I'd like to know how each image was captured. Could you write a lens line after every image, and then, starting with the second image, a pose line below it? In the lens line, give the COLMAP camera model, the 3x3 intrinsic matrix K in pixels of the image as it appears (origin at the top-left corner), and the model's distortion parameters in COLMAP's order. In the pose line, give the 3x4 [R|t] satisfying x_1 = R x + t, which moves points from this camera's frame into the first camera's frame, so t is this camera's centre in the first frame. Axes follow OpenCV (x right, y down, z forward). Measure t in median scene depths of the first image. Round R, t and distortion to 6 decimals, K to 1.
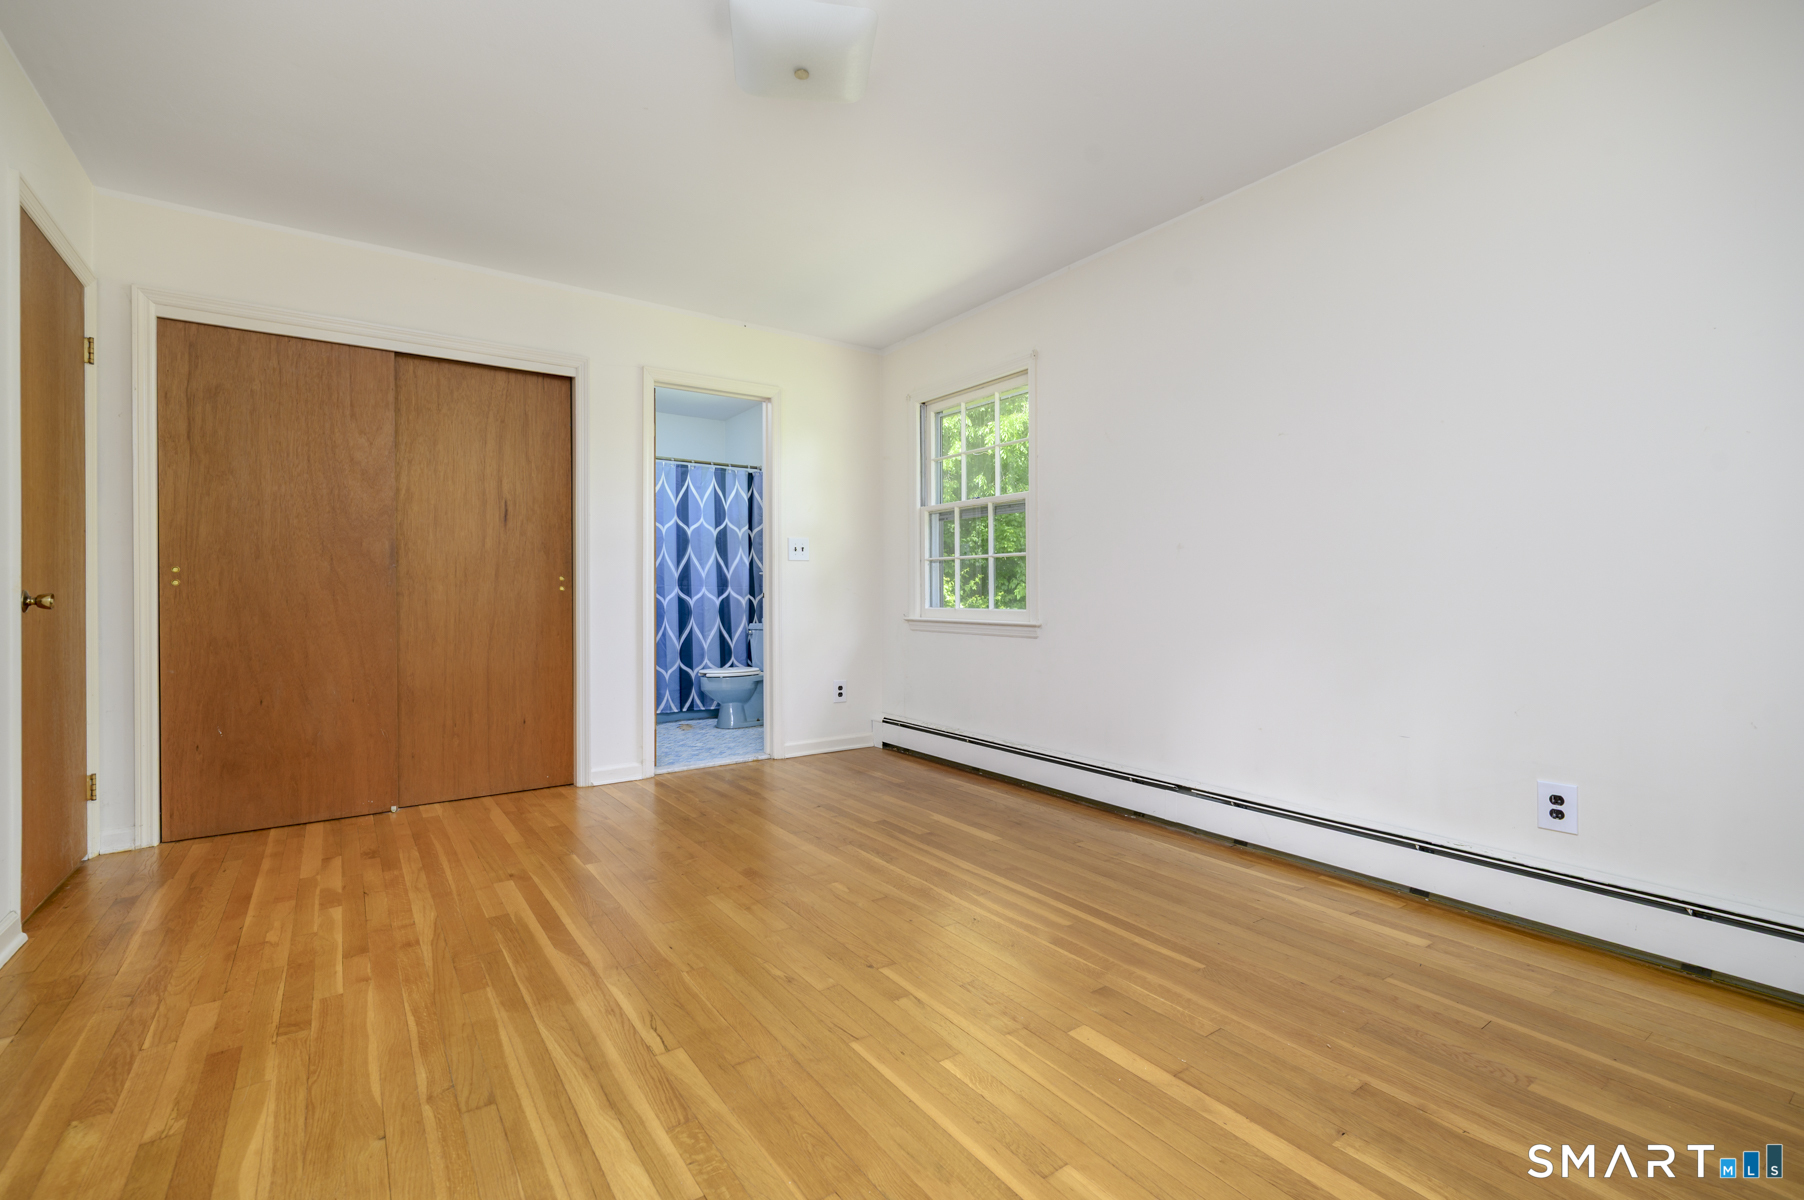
lens RADIAL K [[788.4, 0, 896.4], [0, 788.4, 595.0], [0, 0, 1]] dist [-0.001199, 0.000281]
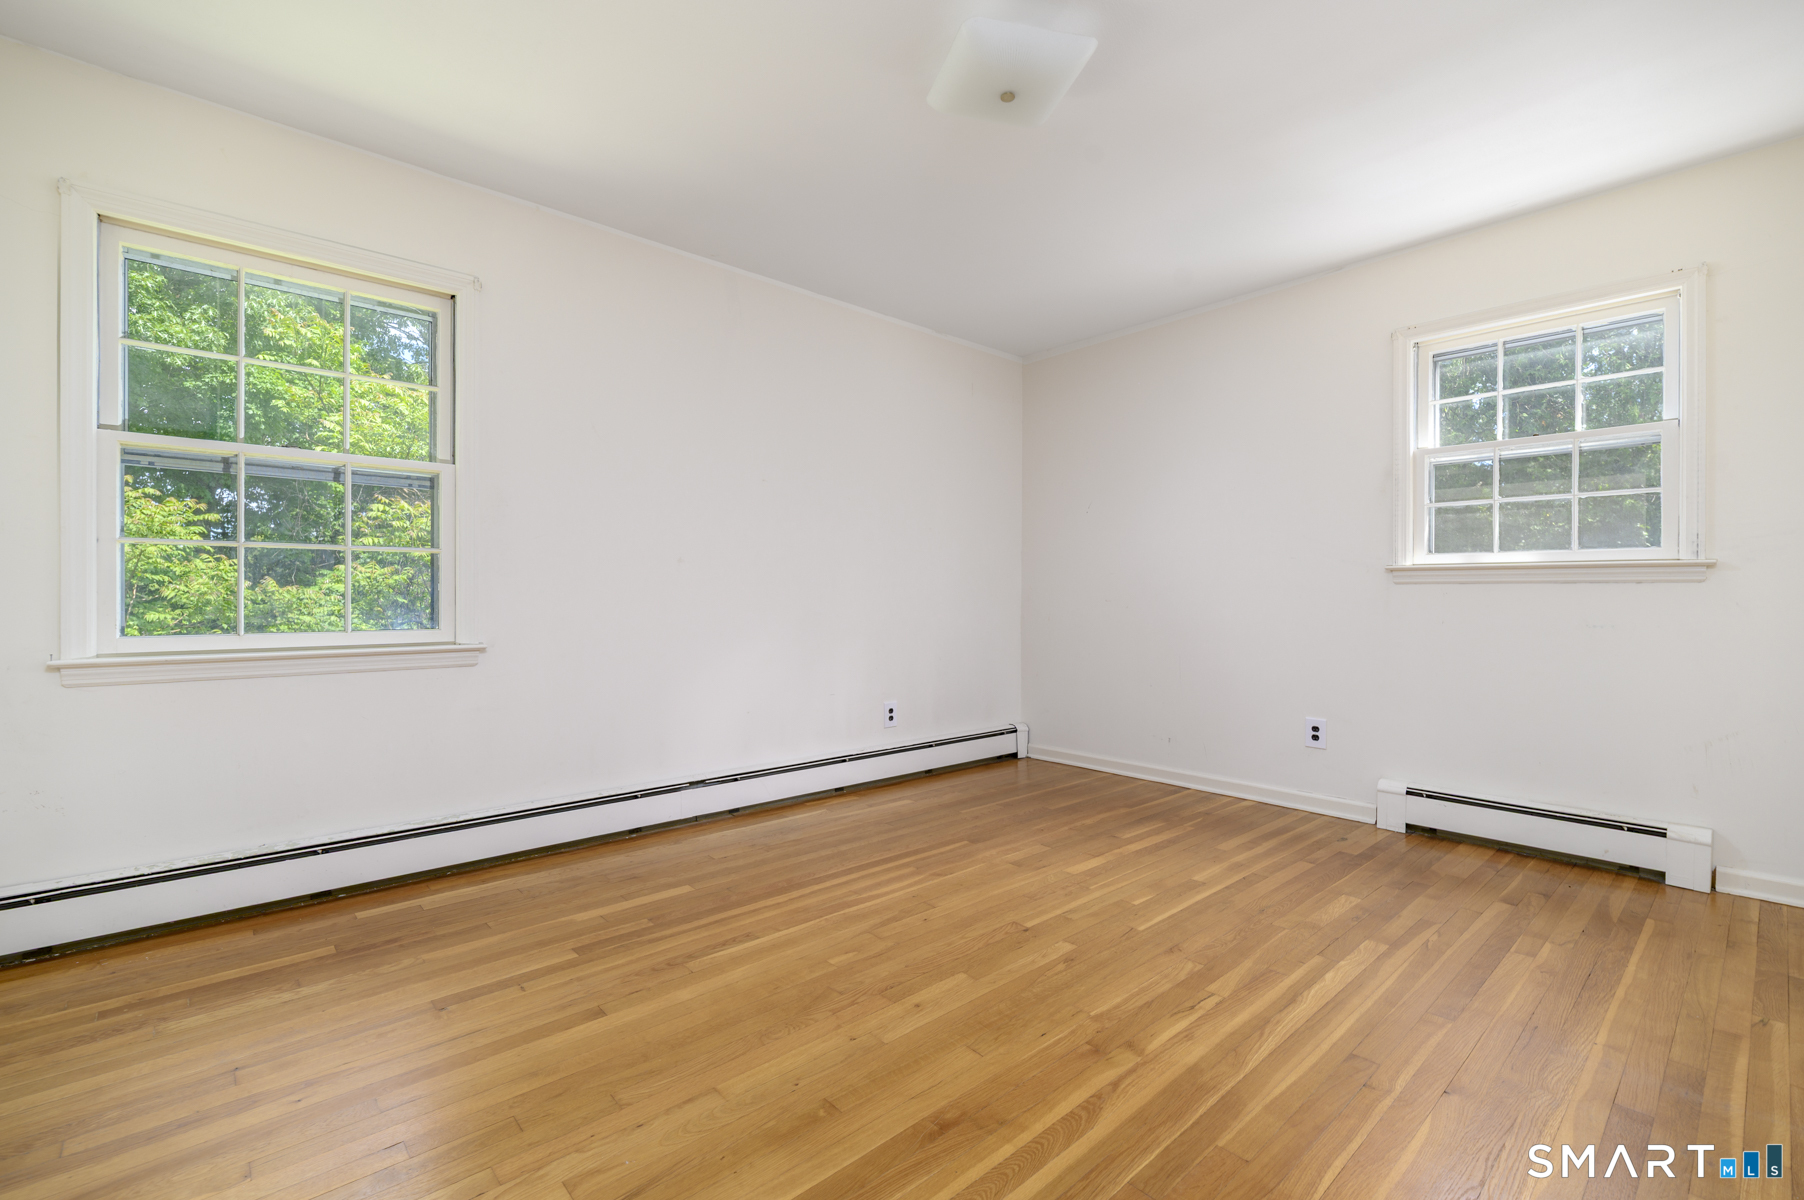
lens RADIAL K [[788.4, 0, 896.4], [0, 788.4, 595.0], [0, 0, 1]] dist [-0.001199, 0.000281]
pose [[-0.111108, -0.001996, 0.993806, -0.974553], [0.000934, 0.999997, 0.002113, -0.021623], [-0.993808, 0.001163, -0.111106, 1.101262]]
